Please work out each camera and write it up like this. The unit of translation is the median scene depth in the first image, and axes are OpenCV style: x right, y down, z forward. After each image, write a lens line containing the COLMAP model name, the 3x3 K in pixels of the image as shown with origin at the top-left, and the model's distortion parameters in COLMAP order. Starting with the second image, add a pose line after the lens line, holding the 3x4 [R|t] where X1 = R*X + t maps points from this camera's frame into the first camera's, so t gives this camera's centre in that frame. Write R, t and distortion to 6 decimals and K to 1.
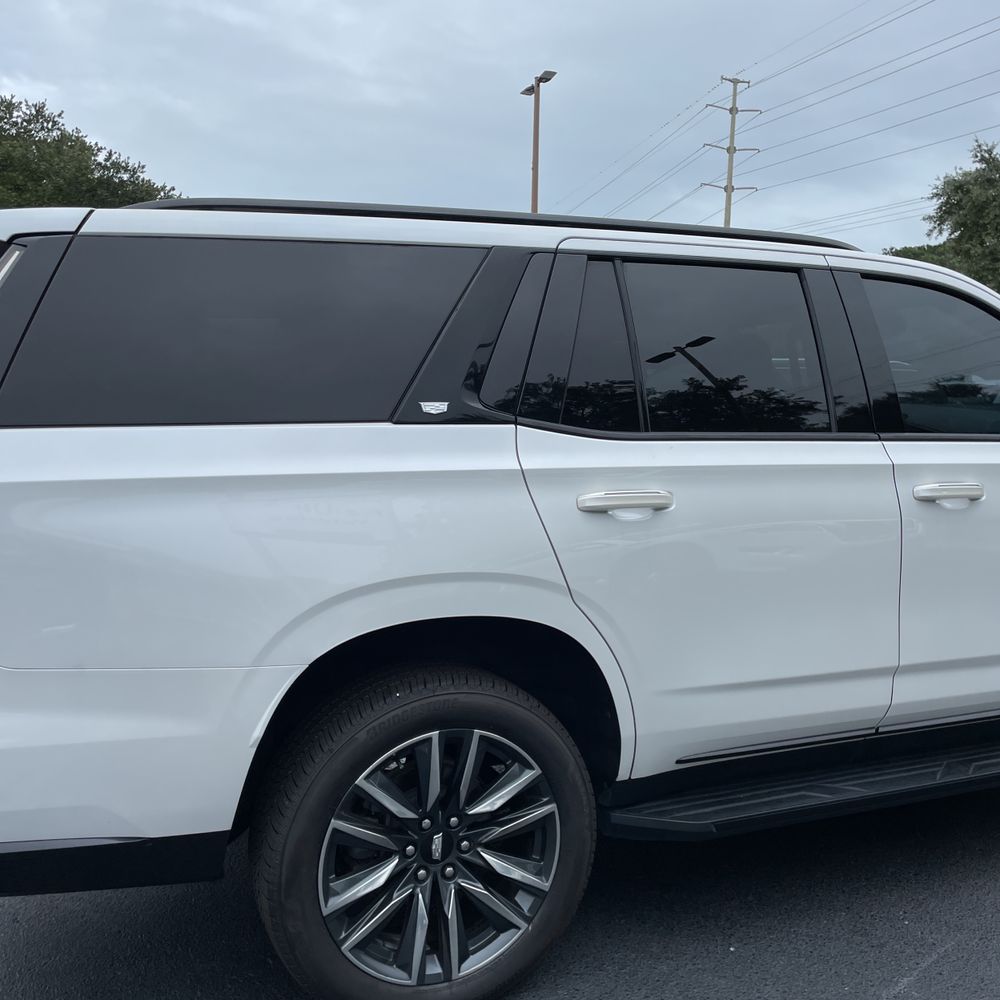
lens RADIAL K [[1009.7, 0, 496.6], [0, 1009.7, 497.8], [0, 0, 1]] dist [0.089058, -0.104819]
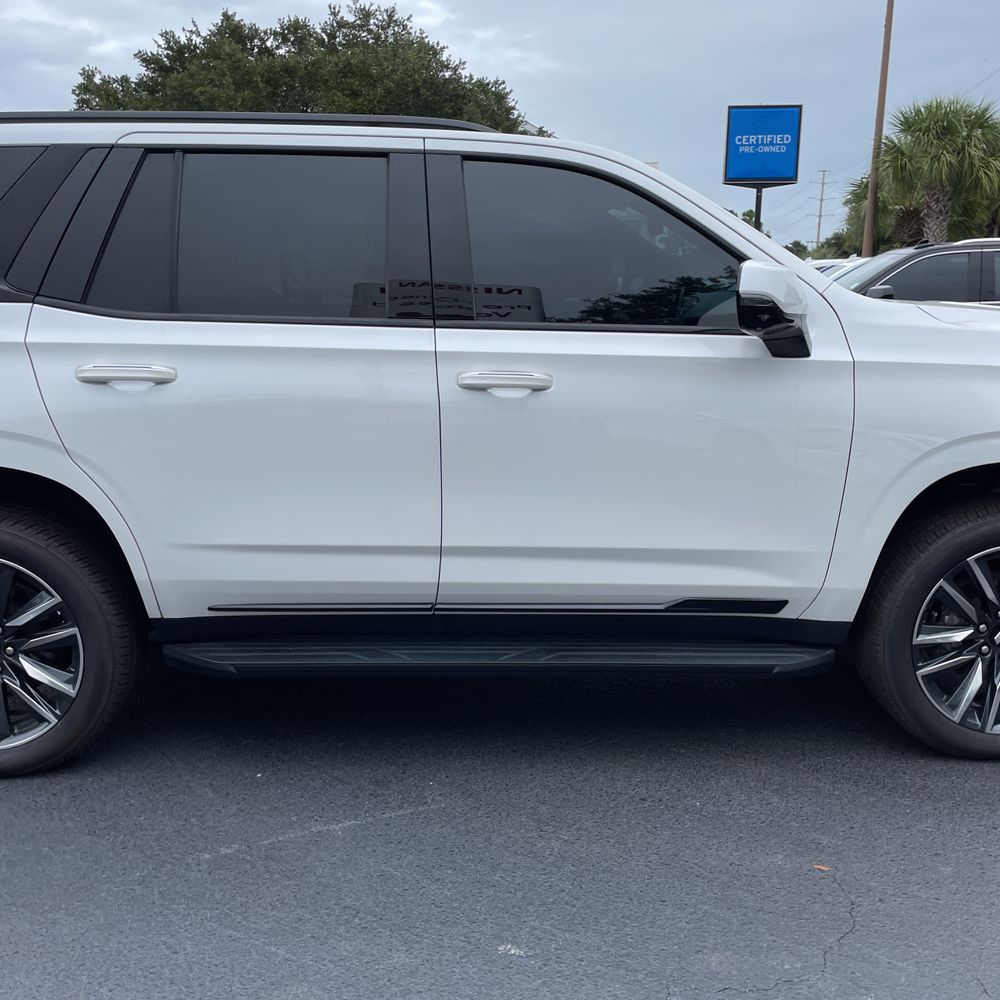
lens RADIAL K [[1010.5, 0, 510.0], [0, 1010.5, 500.2], [0, 0, 1]] dist [0.094490, -0.119710]
pose [[0.931128, 0.075471, -0.356799, 0.820019], [-0.037459, 0.992970, 0.112278, -0.000996], [0.362764, -0.091180, 0.927410, 0.074248]]
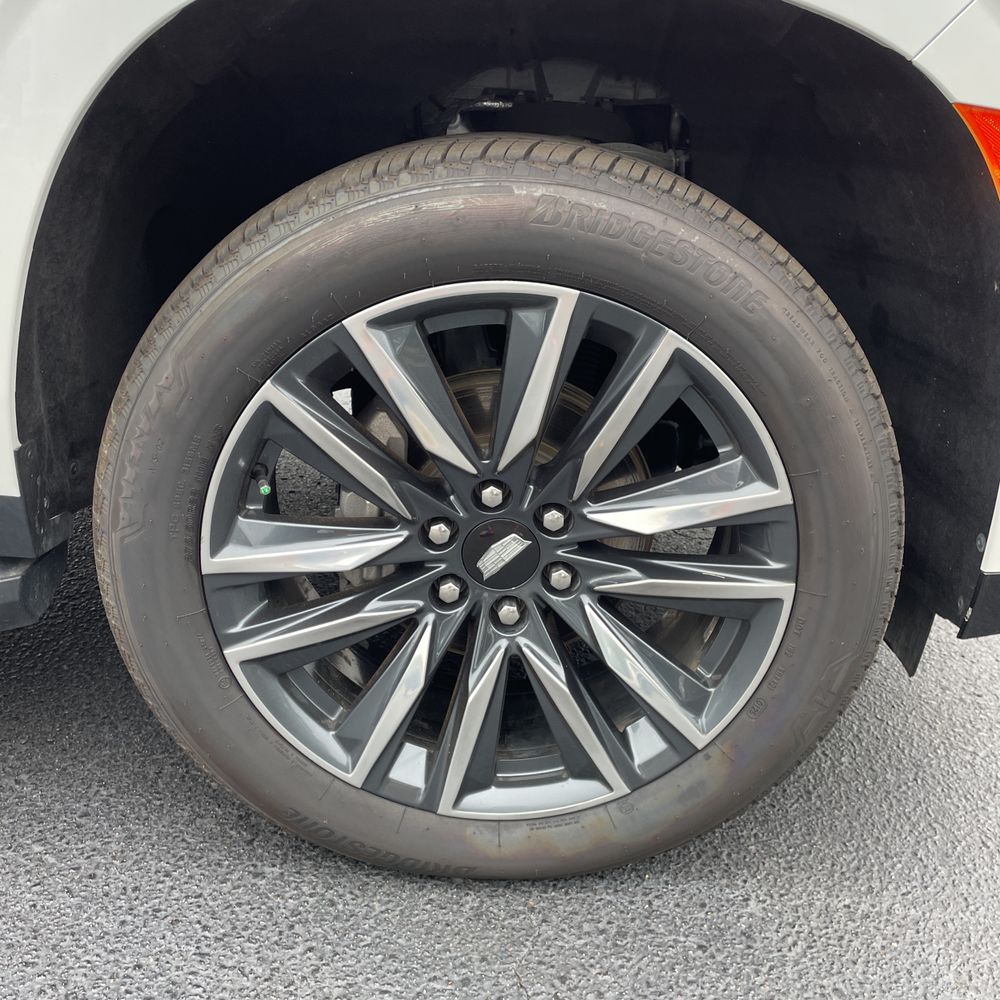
lens RADIAL K [[1010.5, 0, 510.0], [0, 1010.5, 500.2], [0, 0, 1]] dist [0.094490, -0.119710]
pose [[0.921100, 0.197019, -0.335795, 1.054697], [-0.093618, 0.949281, 0.300169, 0.113192], [0.377902, -0.245049, 0.892827, 0.940104]]
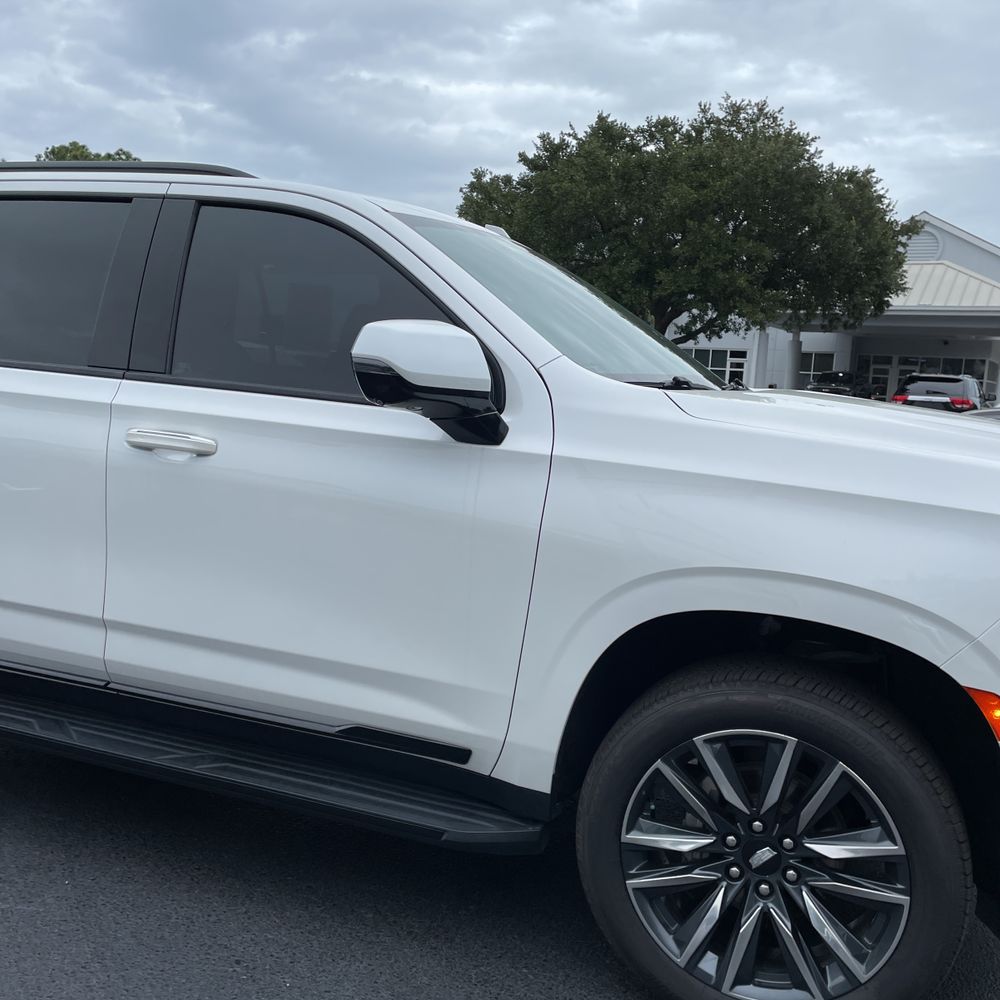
lens RADIAL K [[1010.5, 0, 510.0], [0, 1010.5, 500.2], [0, 0, 1]] dist [0.094490, -0.119710]
pose [[0.721907, 0.129832, -0.679701, 1.283611], [-0.123274, 0.990659, 0.058300, -0.044028], [0.680921, 0.041702, 0.731168, 0.561506]]
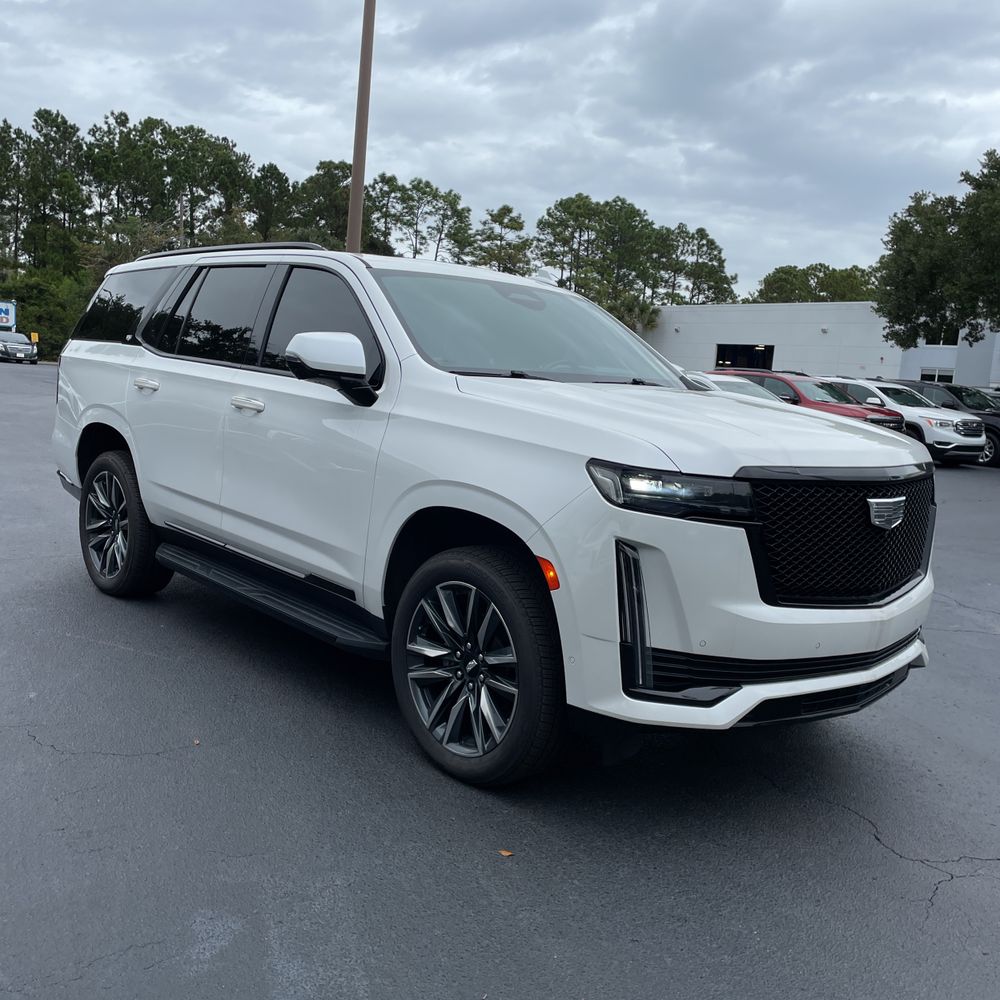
lens RADIAL K [[1014.9, 0, 500.0], [0, 1014.9, 500.0], [0, 0, 1]] dist [0.111139, -0.143361]
pose [[0.324243, 0.148325, -0.934273, 2.069953], [-0.166747, 0.981128, 0.097893, -0.080034], [0.931162, 0.124046, 0.342856, 0.851566]]
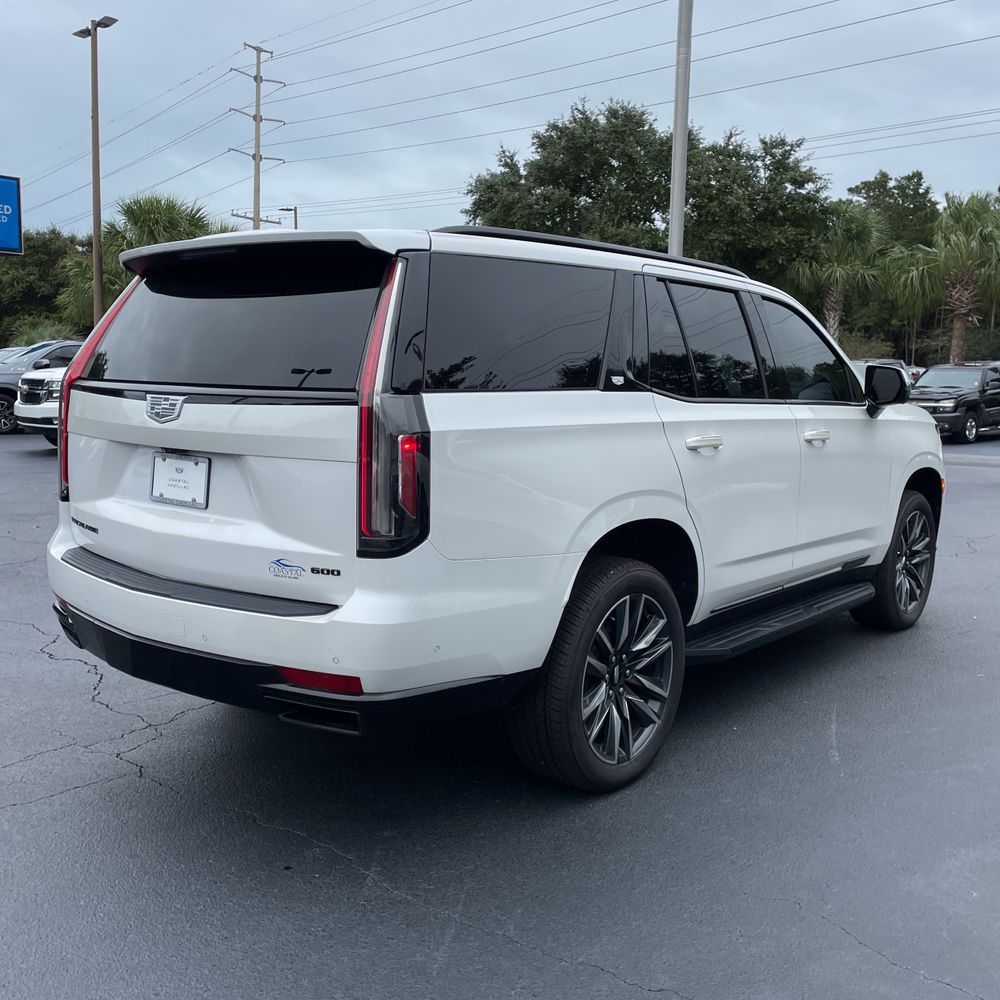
lens RADIAL K [[1009.7, 0, 496.6], [0, 1009.7, 497.8], [0, 0, 1]] dist [0.089058, -0.104819]
pose [[0.890923, -0.039624, 0.452422, -0.743621], [0.025832, 0.998995, 0.036624, 0.019981], [-0.453419, -0.020942, 0.891051, -0.204500]]
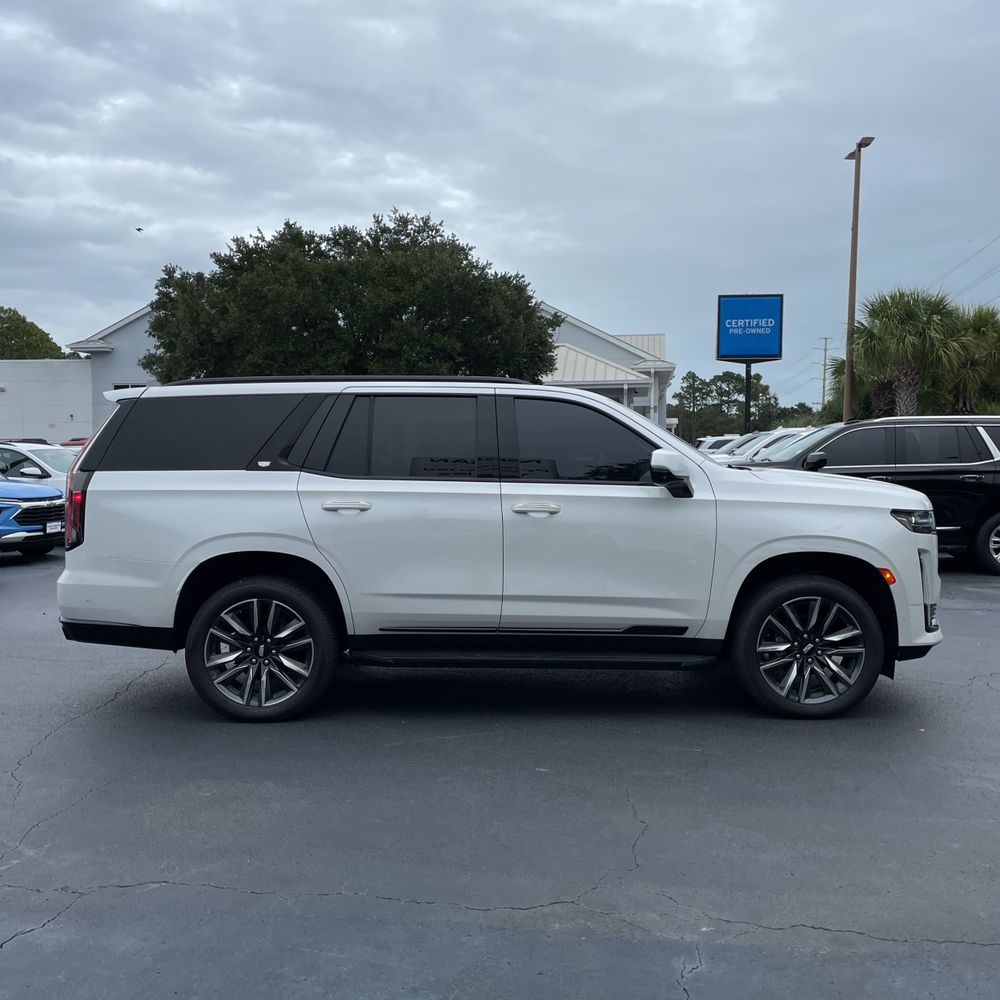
lens RADIAL K [[1011.6, 0, 503.4], [0, 1011.6, 493.1], [0, 0, 1]] dist [0.102096, -0.121302]
pose [[0.922493, 0.017604, -0.385611, 1.146117], [-0.038170, 0.998224, -0.045743, 0.056124], [0.384121, 0.056916, 0.921527, -0.821009]]
